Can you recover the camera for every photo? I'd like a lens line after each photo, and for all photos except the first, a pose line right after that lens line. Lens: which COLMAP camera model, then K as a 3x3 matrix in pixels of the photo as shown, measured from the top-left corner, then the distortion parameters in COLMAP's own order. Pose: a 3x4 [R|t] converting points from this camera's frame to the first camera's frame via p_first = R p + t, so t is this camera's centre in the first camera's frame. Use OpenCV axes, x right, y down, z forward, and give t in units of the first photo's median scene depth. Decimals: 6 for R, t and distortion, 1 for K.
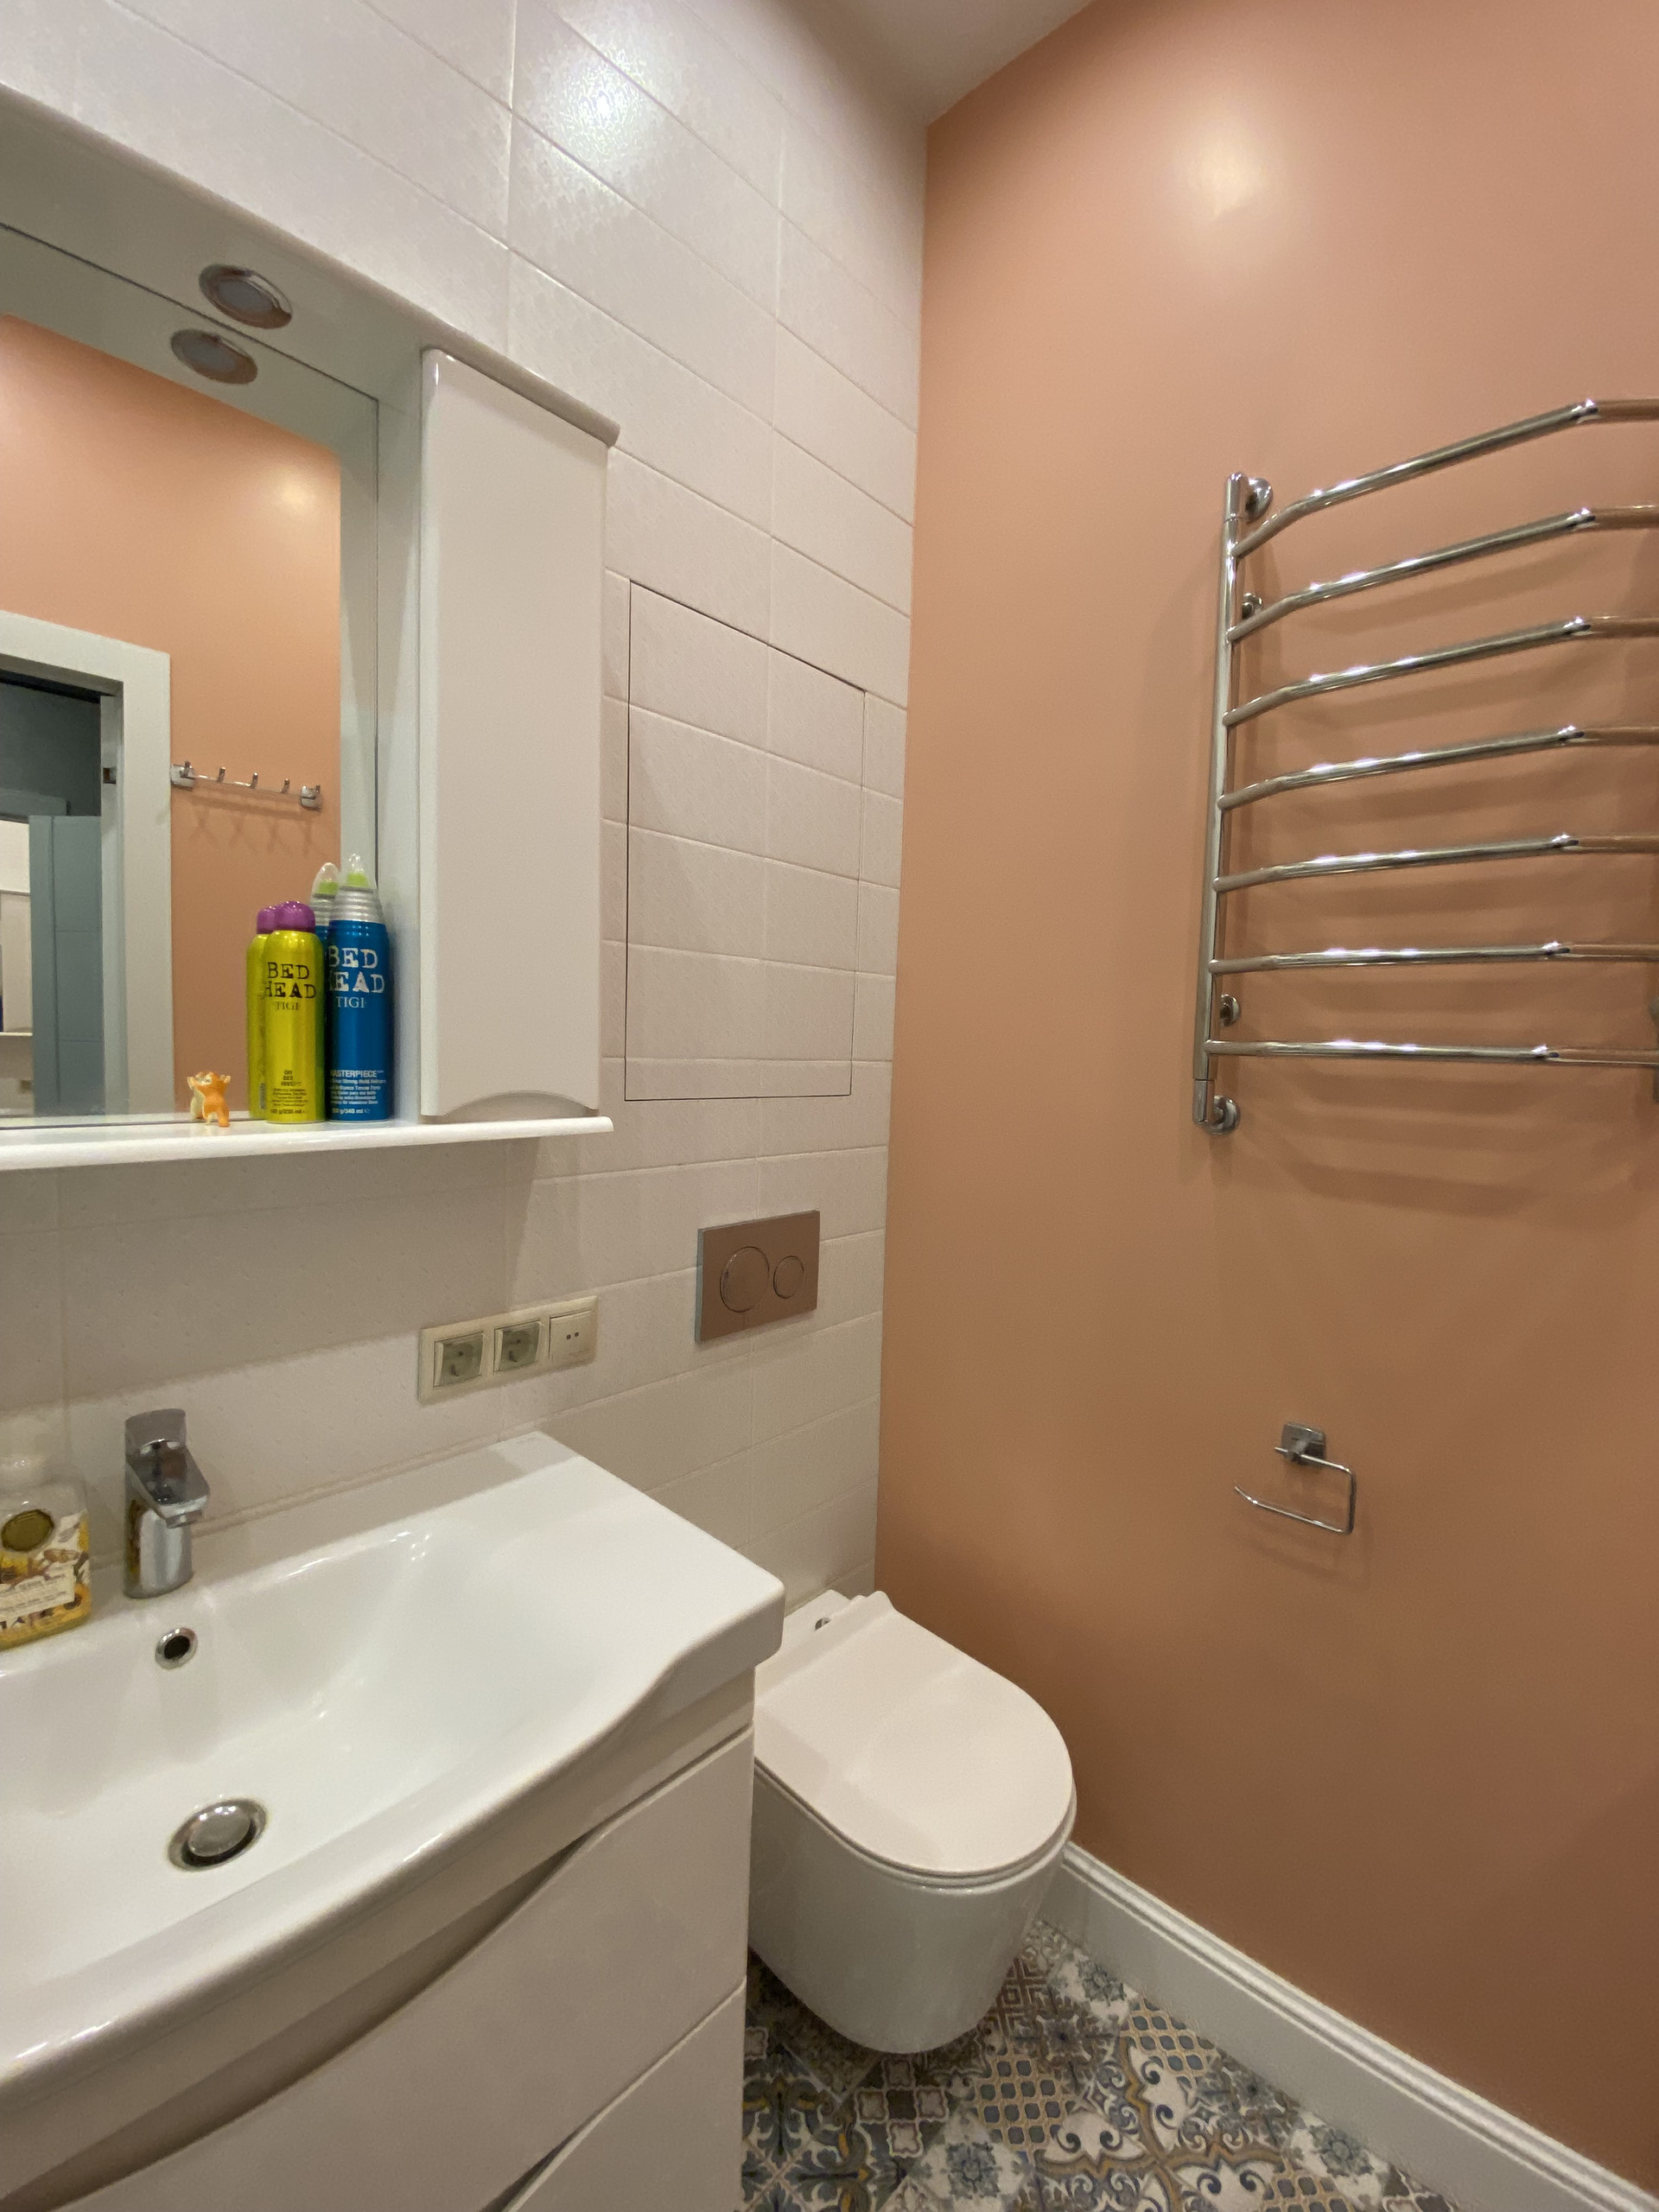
lens RADIAL K [[896.0, 0, 830.2], [0, 896.0, 1101.5], [0, 0, 1]] dist [0.023436, -0.021588]
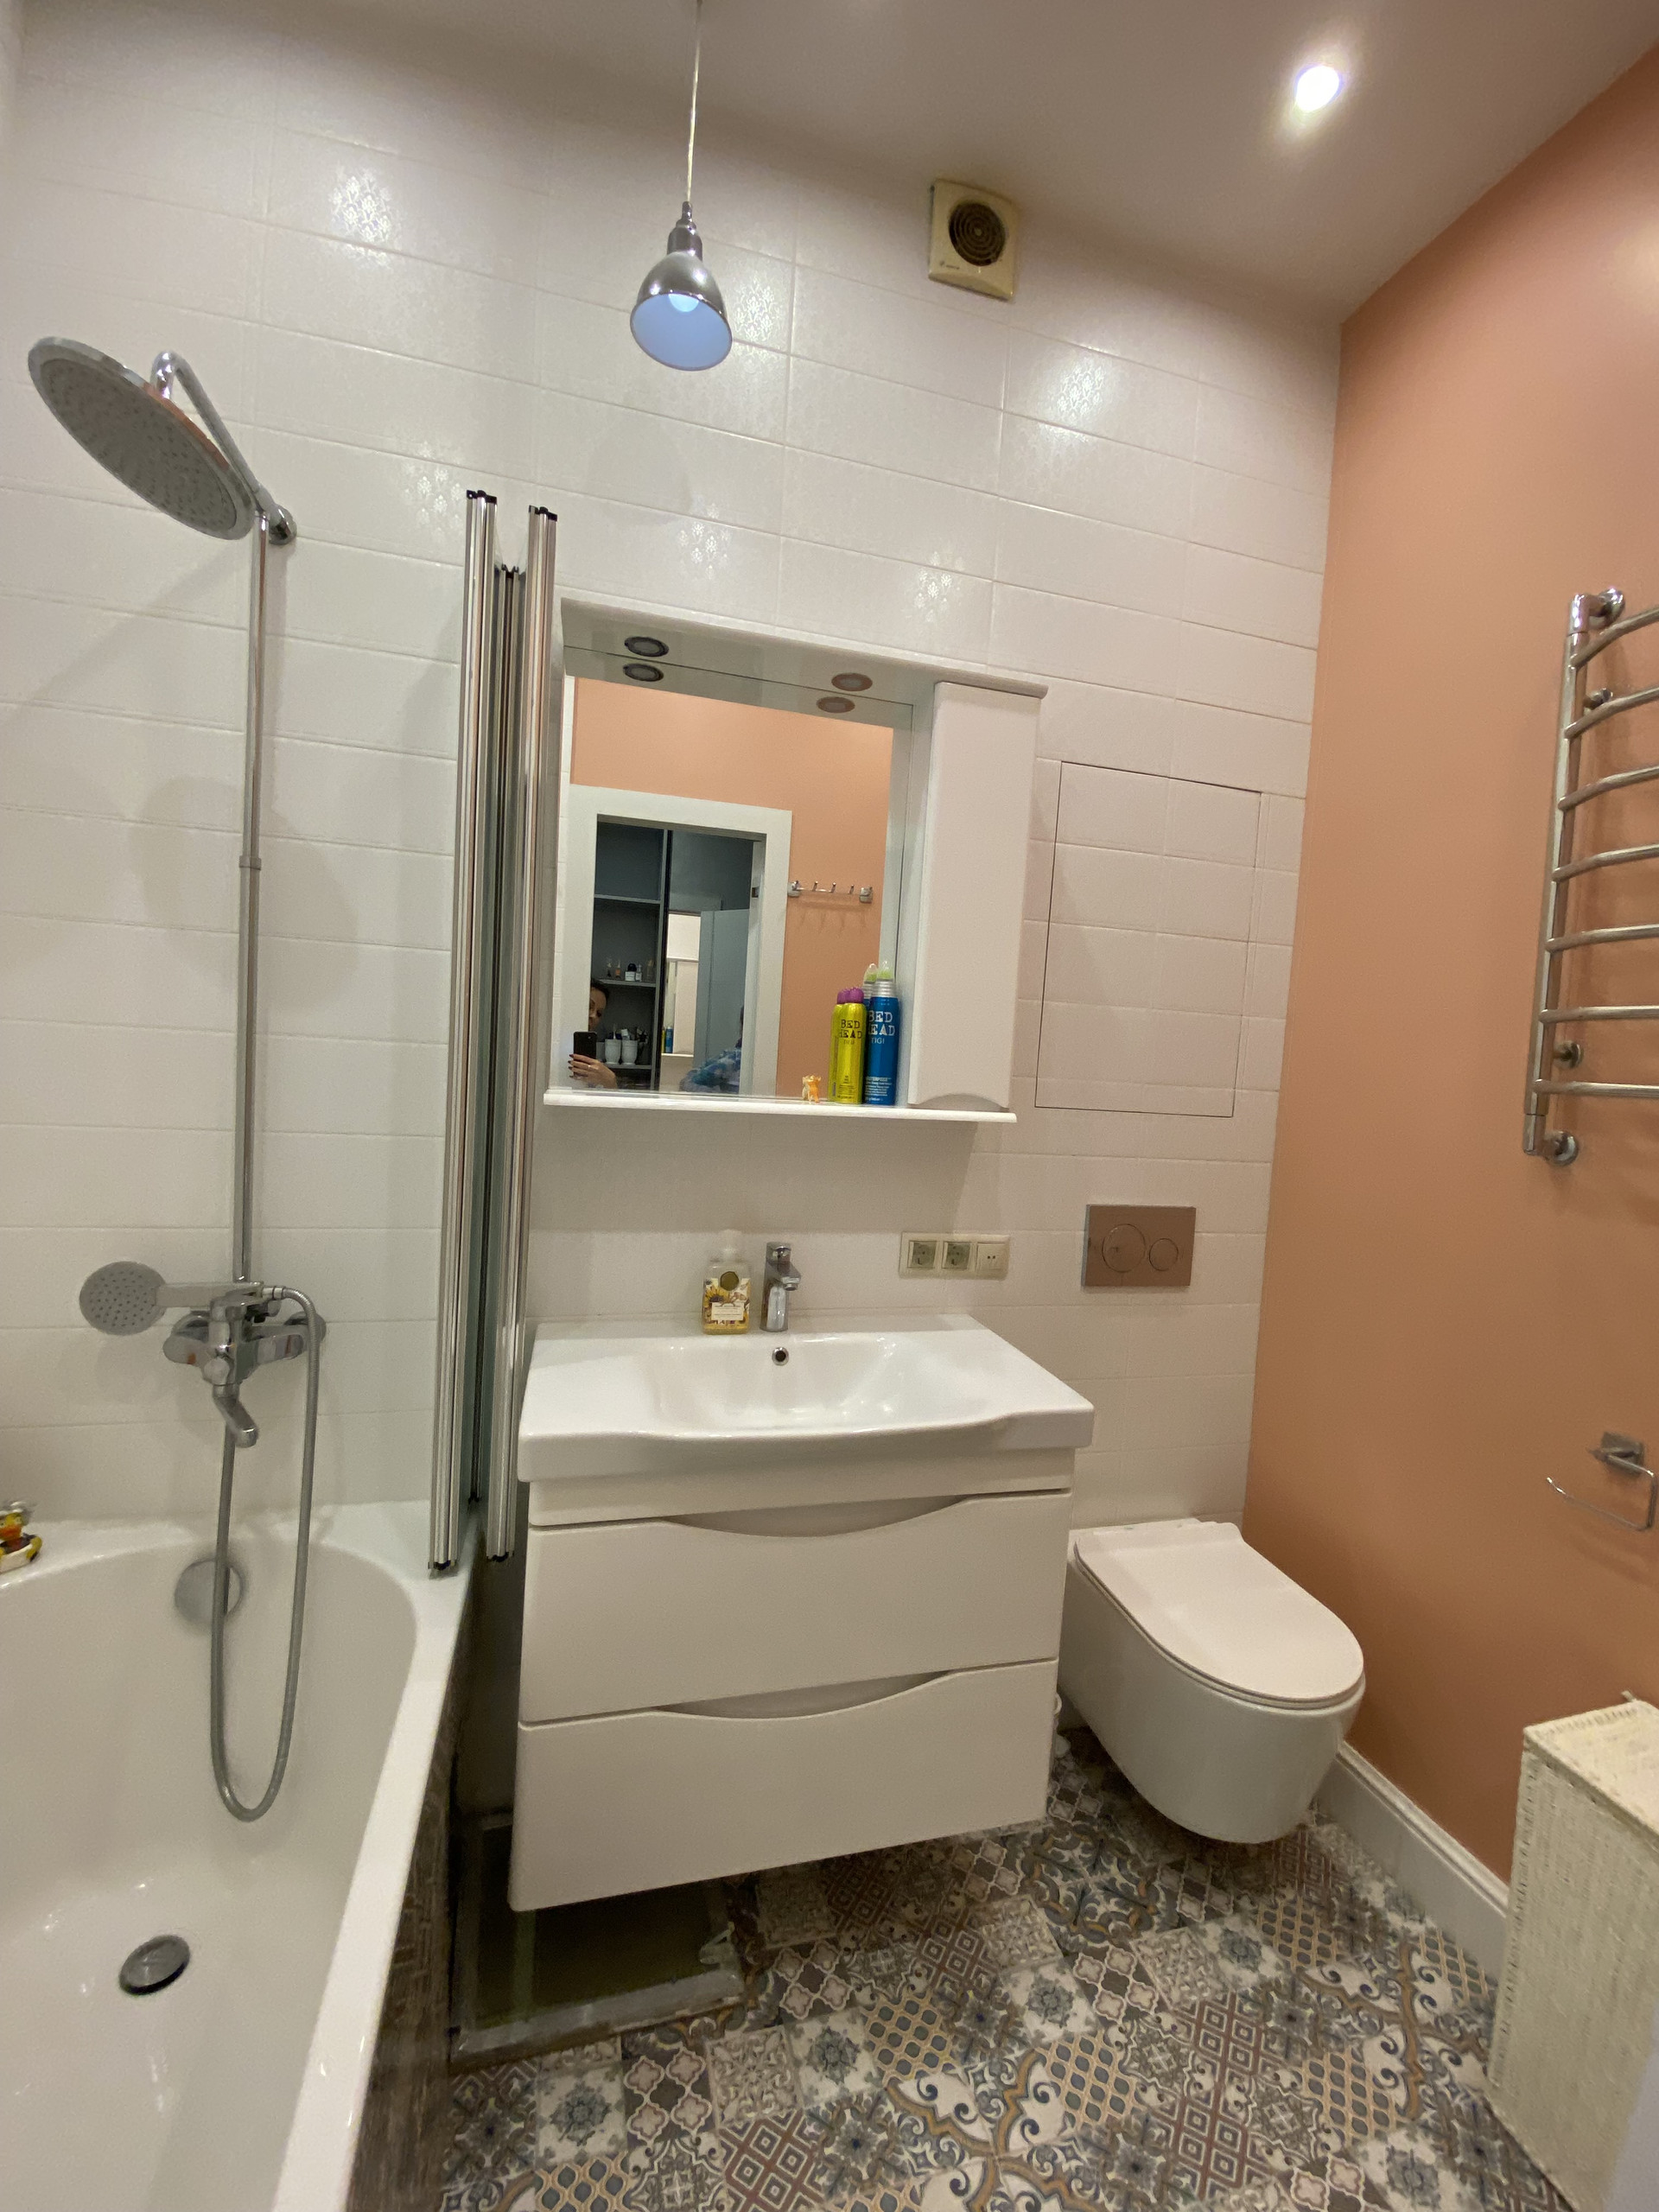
lens RADIAL K [[896.0, 0, 830.2], [0, 896.0, 1101.5], [0, 0, 1]] dist [0.023436, -0.021588]
pose [[0.854092, 0.047105, -0.517985, 0.274740], [-0.066623, 0.997595, -0.019133, 0.045409], [0.515838, 0.050851, 0.855176, -0.494694]]
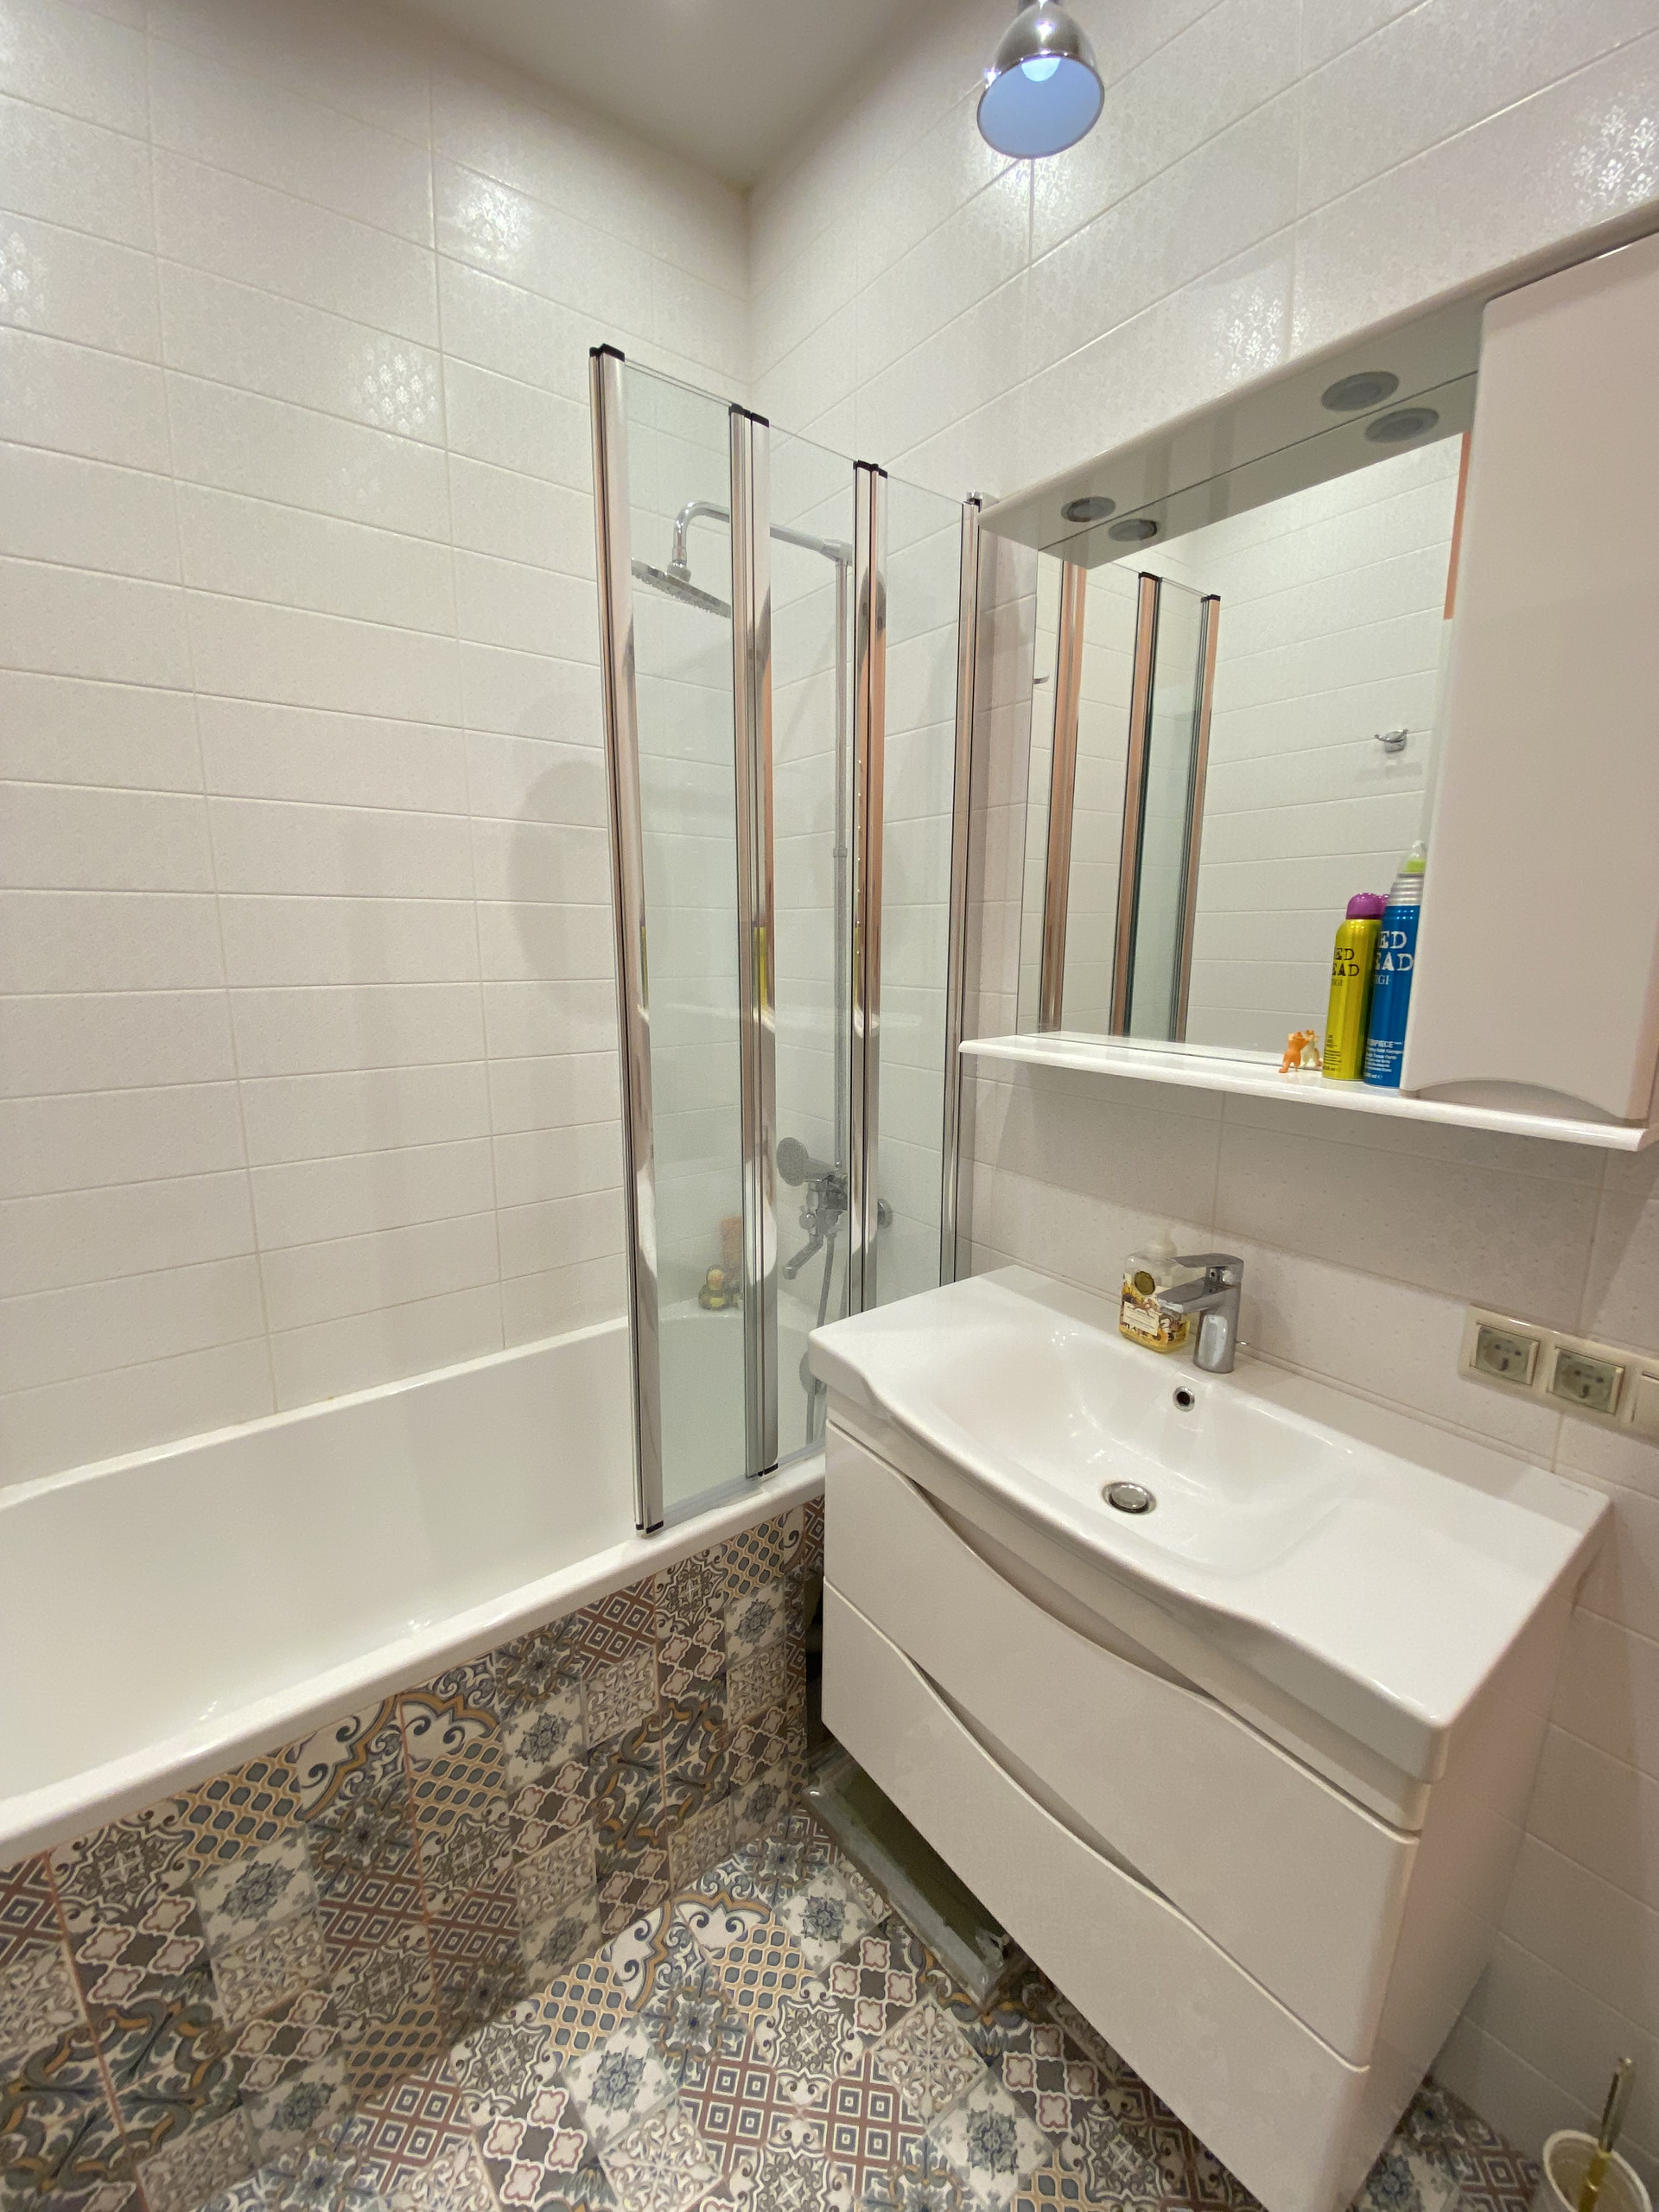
lens RADIAL K [[895.8, 0, 828.4], [0, 895.8, 1102.2], [0, 0, 1]] dist [0.017475, -0.019808]
pose [[-0.159616, 0.162280, -0.973749, 0.559985], [-0.071197, 0.981935, 0.175314, -0.086525], [0.984608, 0.097311, -0.145179, 0.400752]]
